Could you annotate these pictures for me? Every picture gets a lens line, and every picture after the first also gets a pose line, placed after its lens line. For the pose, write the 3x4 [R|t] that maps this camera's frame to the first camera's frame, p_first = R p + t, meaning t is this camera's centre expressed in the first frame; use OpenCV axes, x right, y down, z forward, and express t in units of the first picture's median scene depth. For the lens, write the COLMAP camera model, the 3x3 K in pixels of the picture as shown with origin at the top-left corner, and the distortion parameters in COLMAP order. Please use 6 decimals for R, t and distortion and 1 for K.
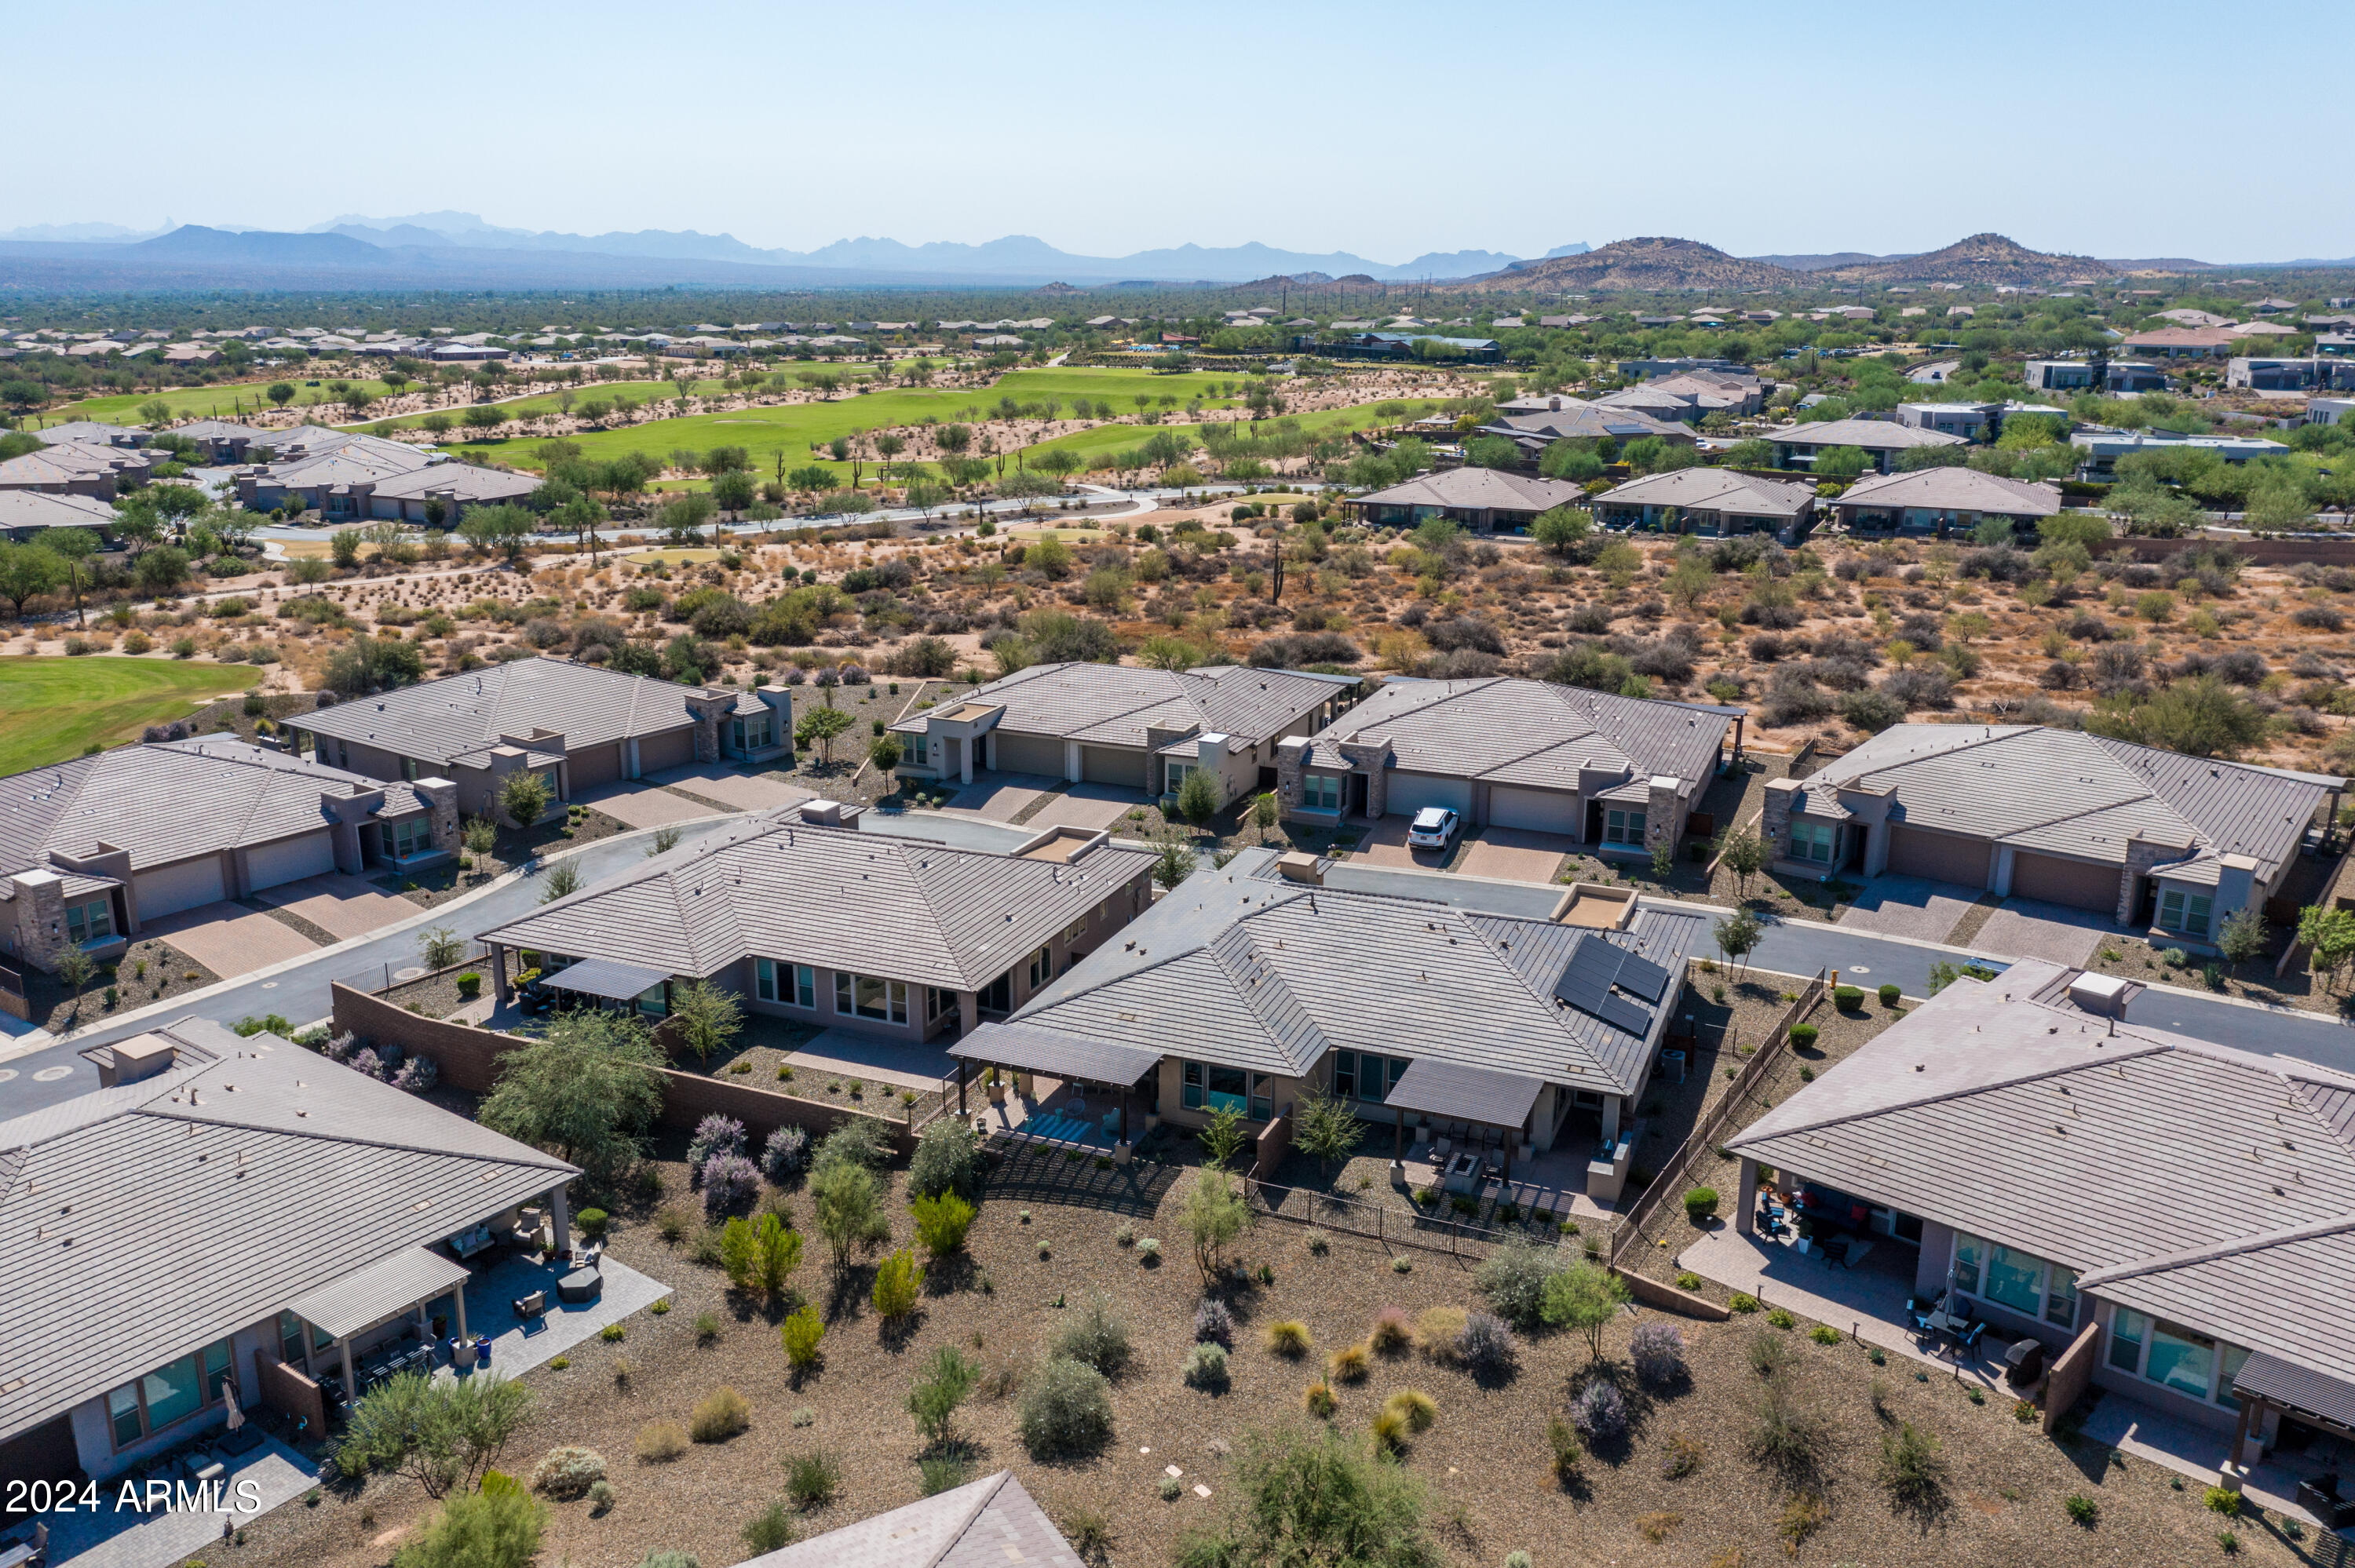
lens RADIAL K [[1838.1, 0, 1177.5], [0, 1838.1, 784.0], [0, 0, 1]] dist [0.012077, 0.003518]
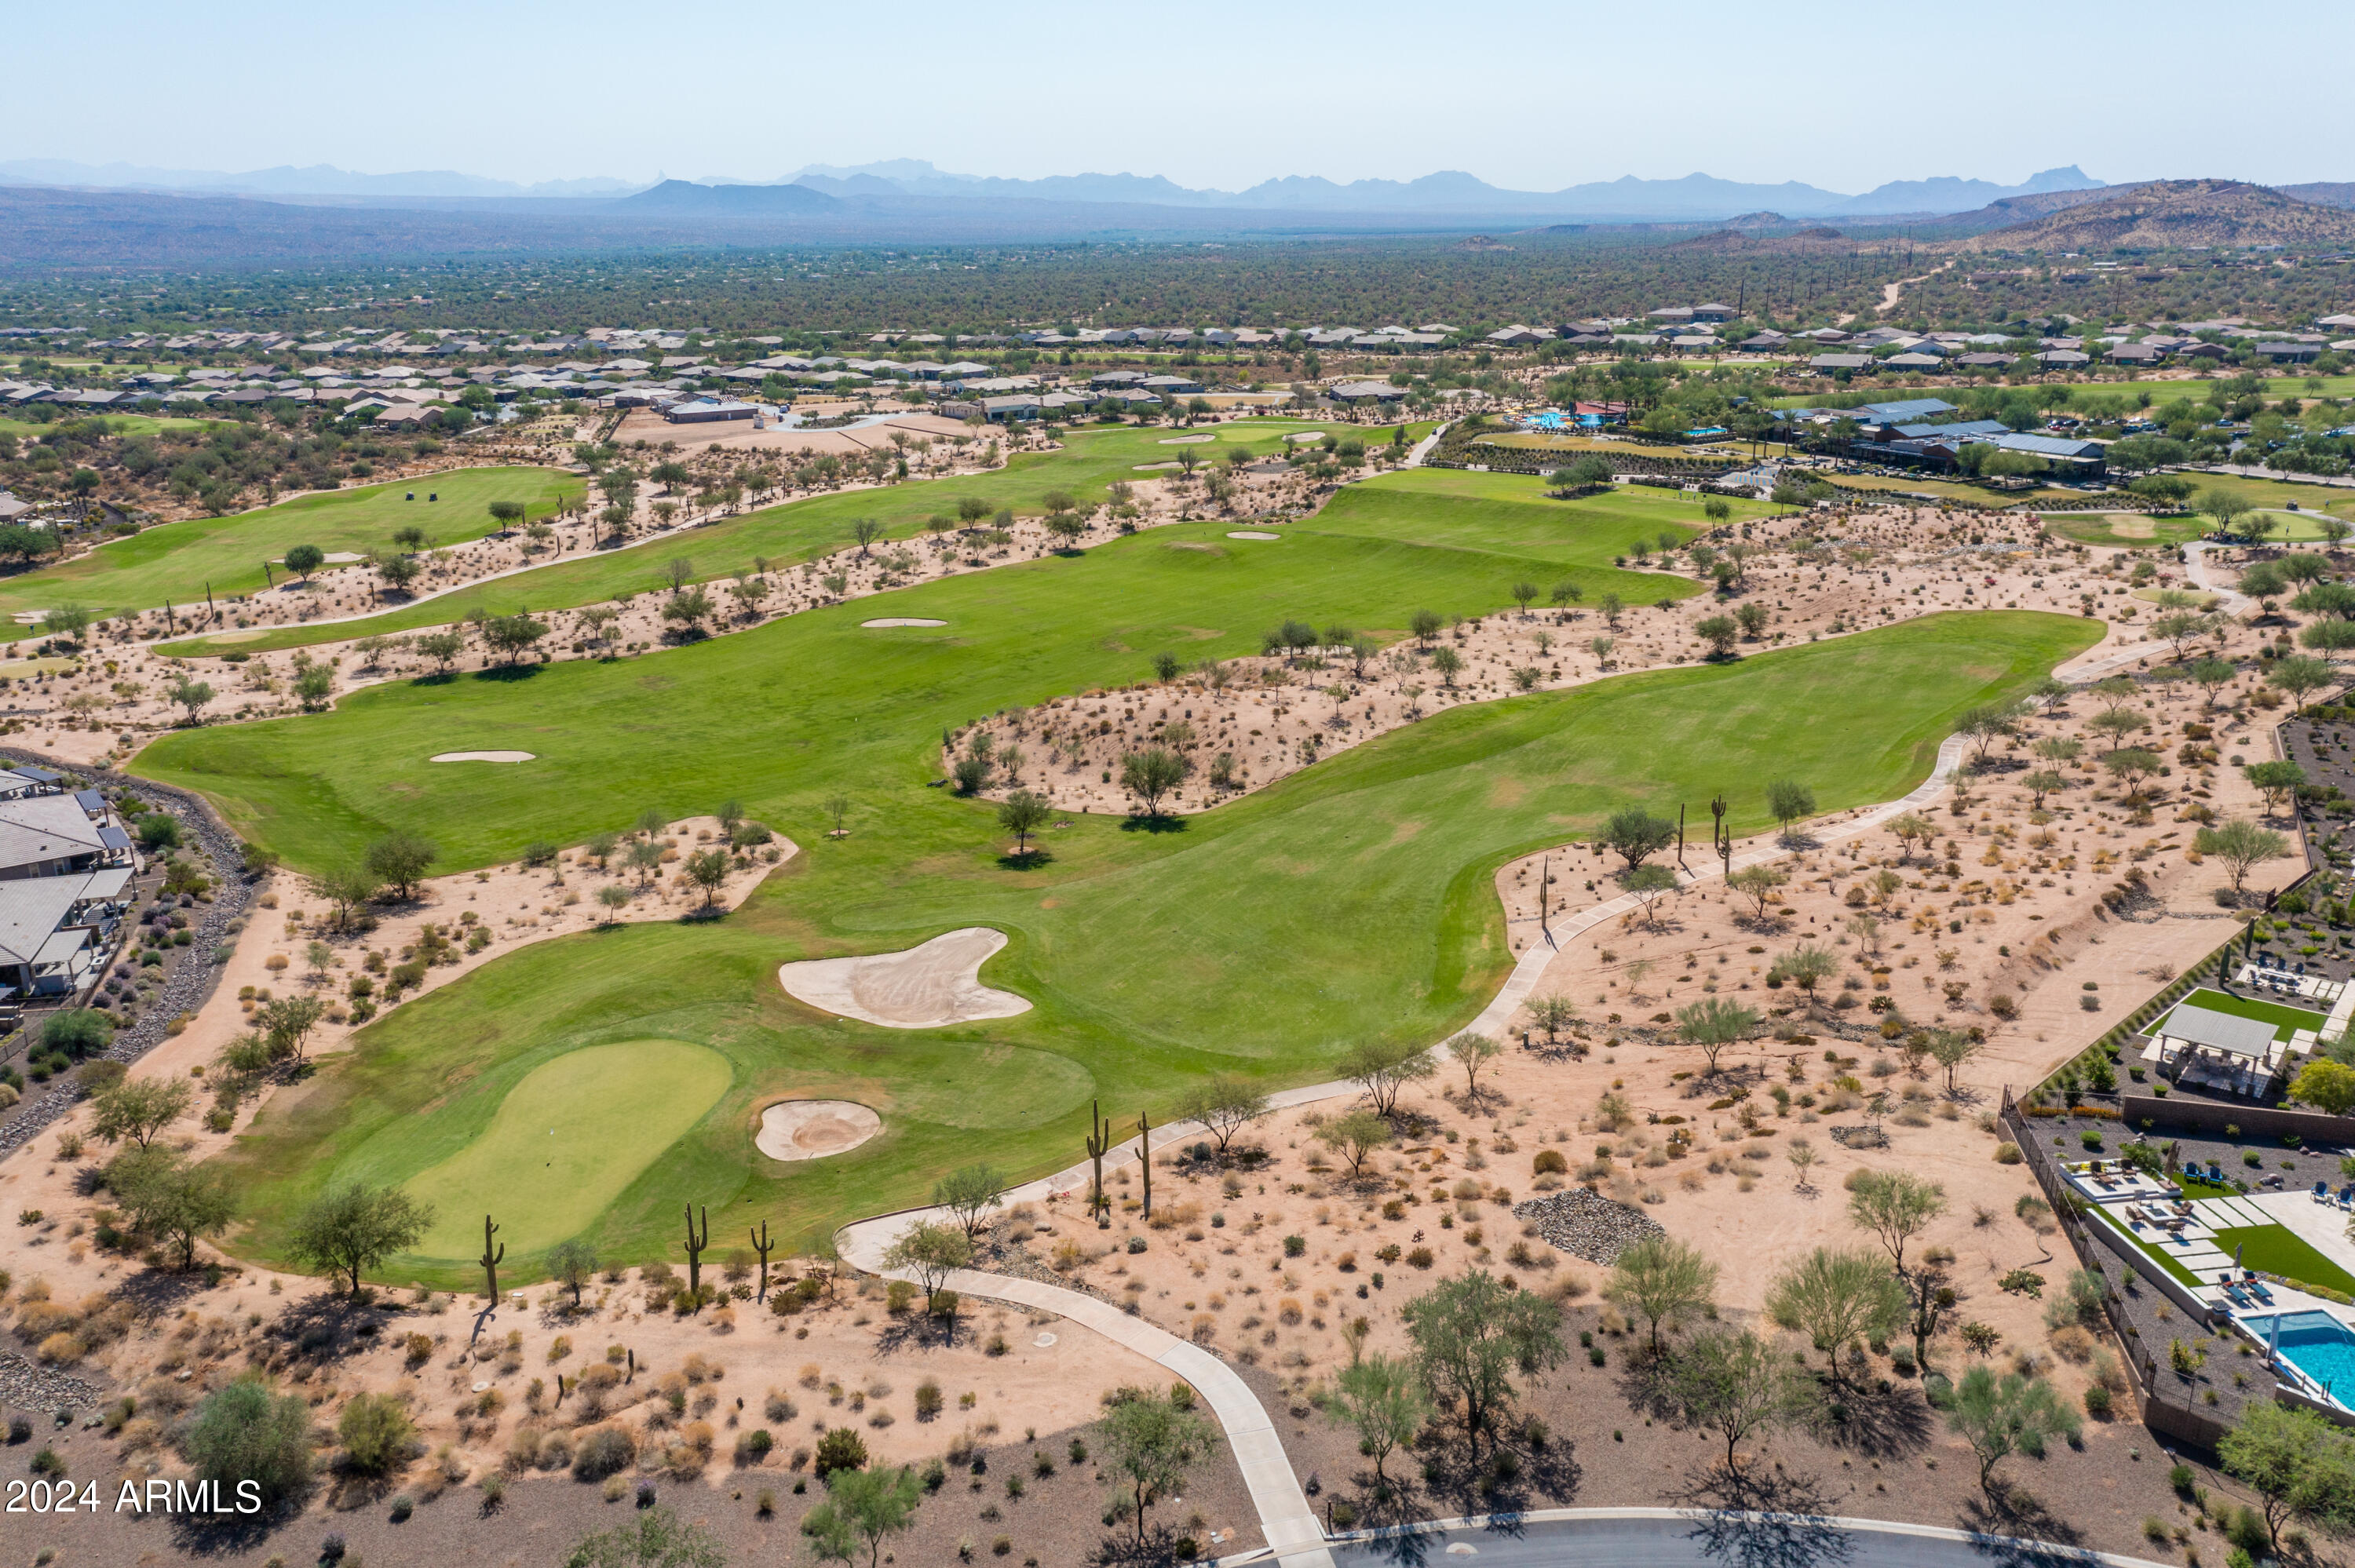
lens RADIAL K [[1838.1, 0, 1177.5], [0, 1838.1, 784.0], [0, 0, 1]] dist [0.012077, 0.003518]
pose [[0.975198, 0.053071, -0.214876, 0.004222], [-0.046279, 0.998261, 0.036520, -0.193744], [0.216441, -0.025670, 0.975958, 0.432903]]
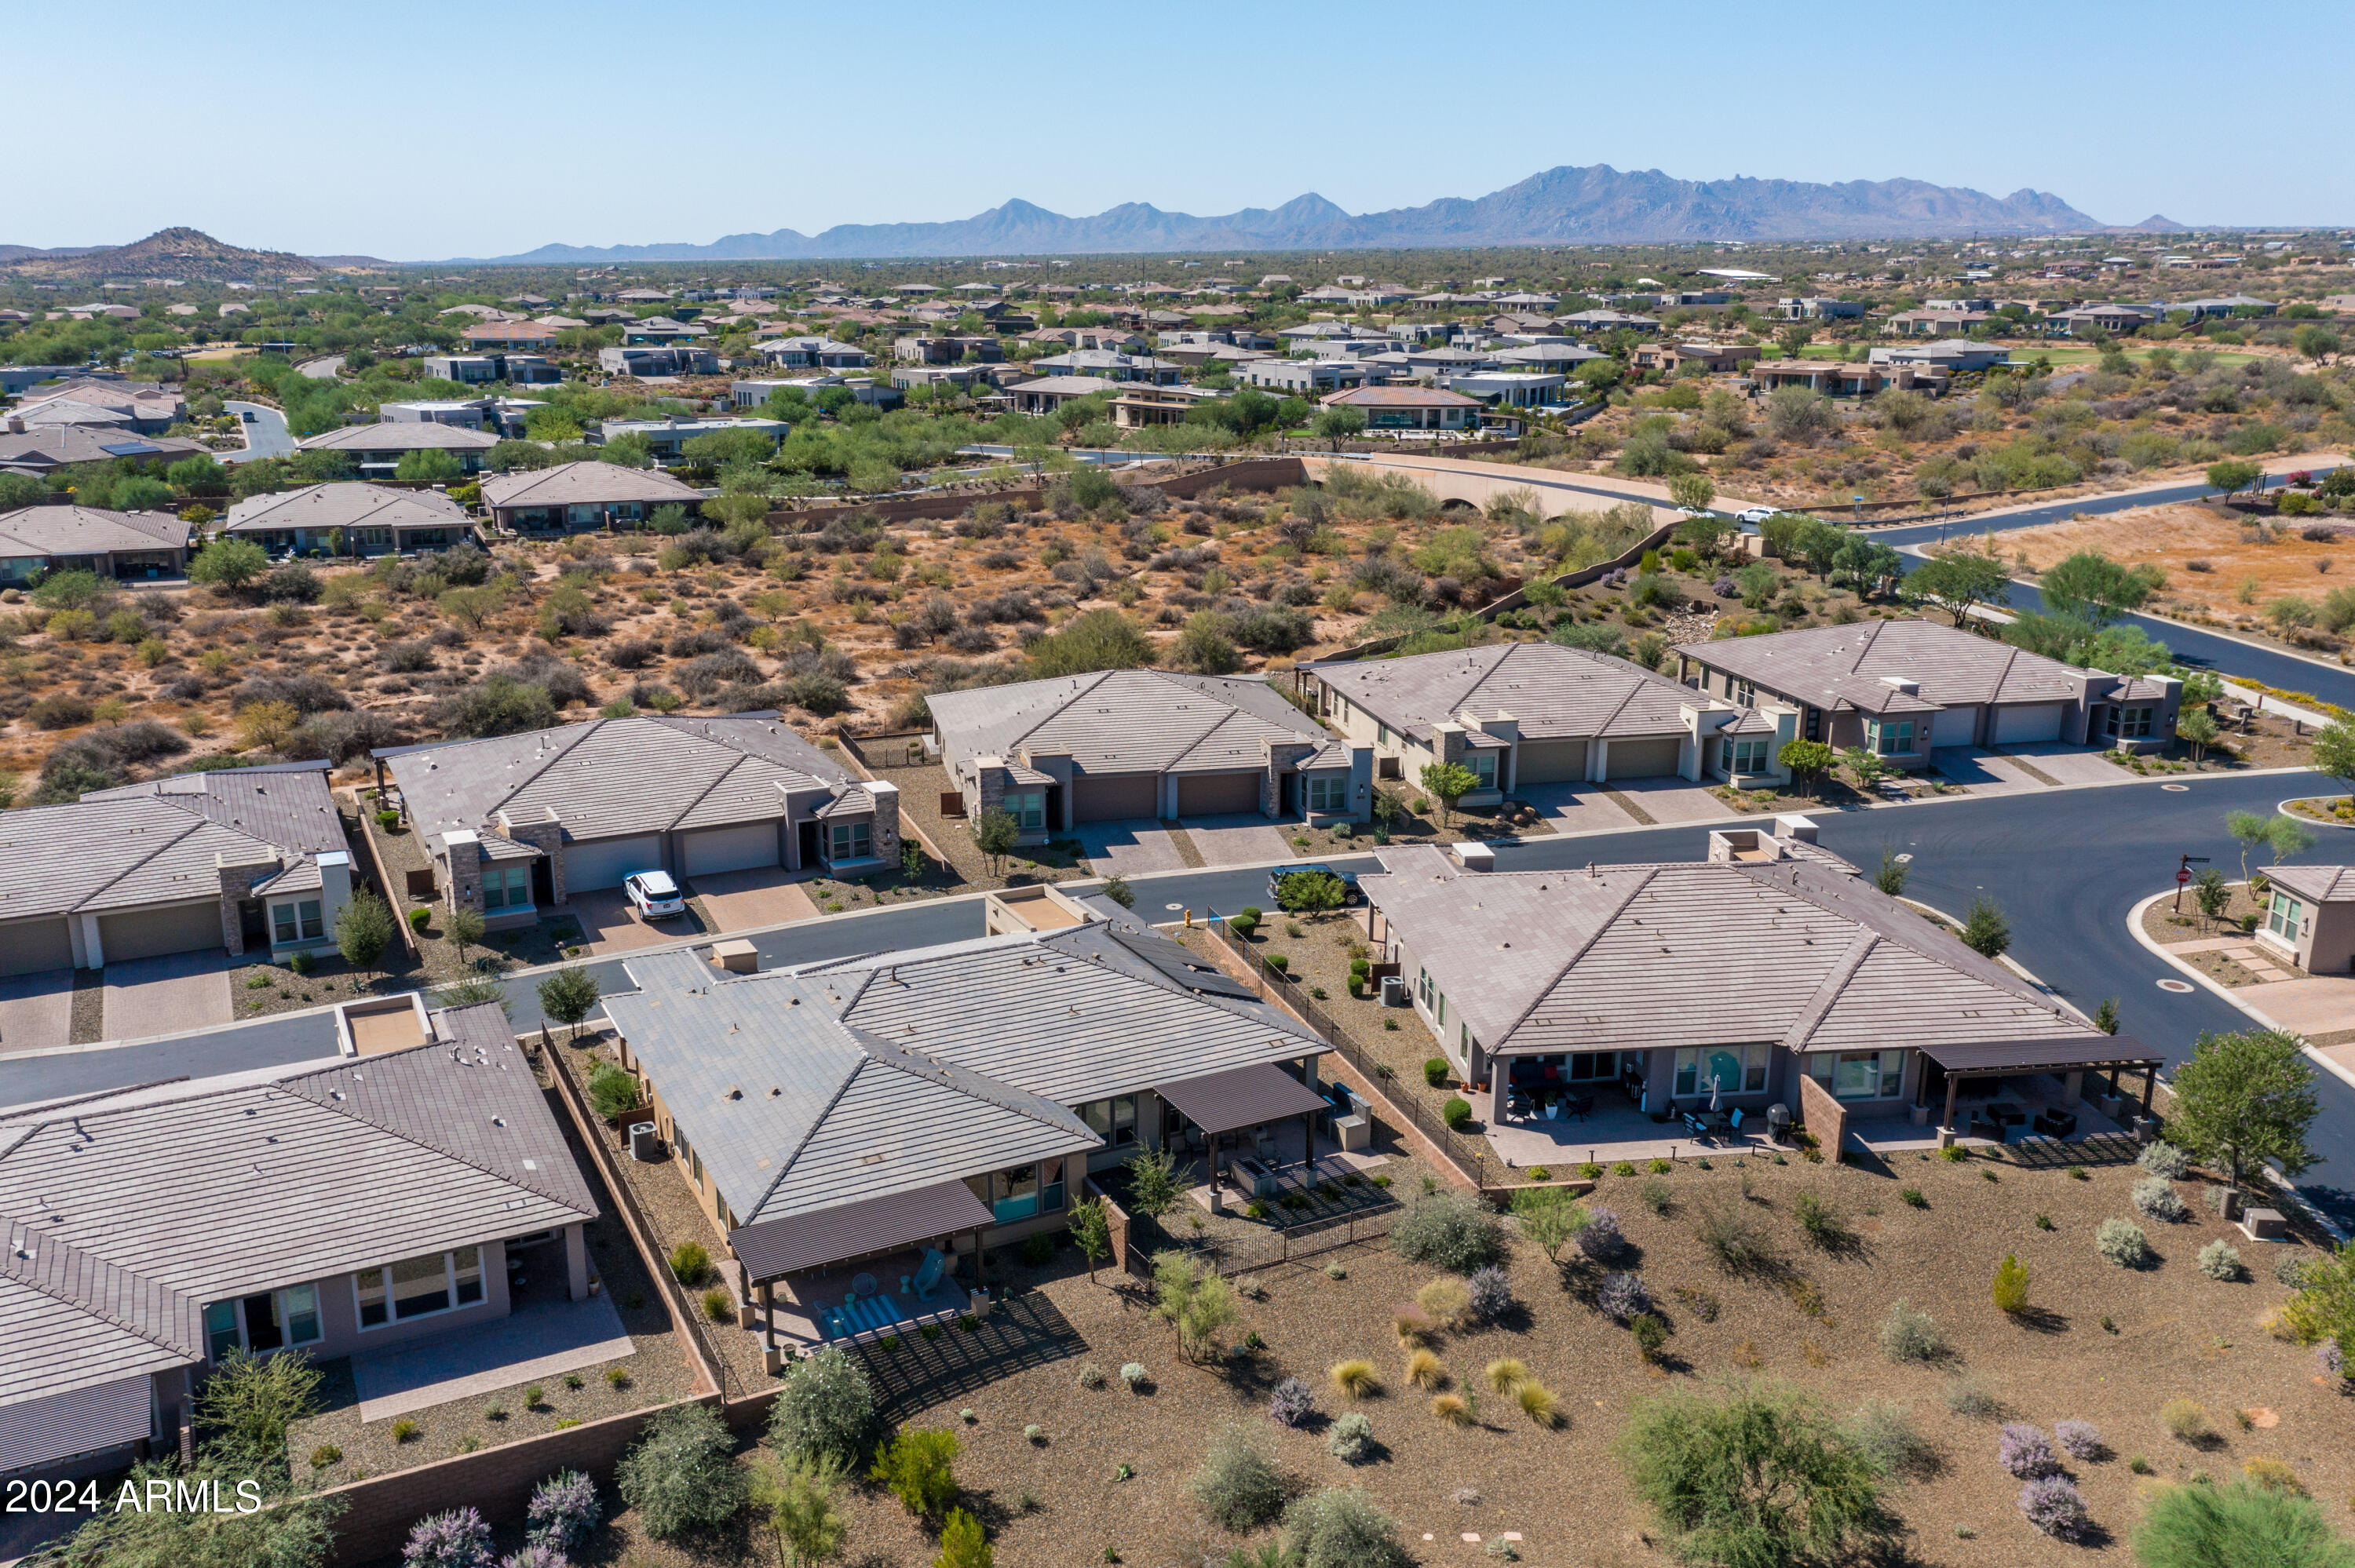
lens RADIAL K [[1850.3, 0, 1177.5], [0, 1850.3, 784.0], [0, 0, 1]] dist [0.000515, 0.003997]
pose [[0.635739, -0.204515, 0.744318, -0.086464], [0.203752, 0.974525, 0.093740, -0.014736], [-0.744528, 0.092062, 0.661214, 0.053288]]
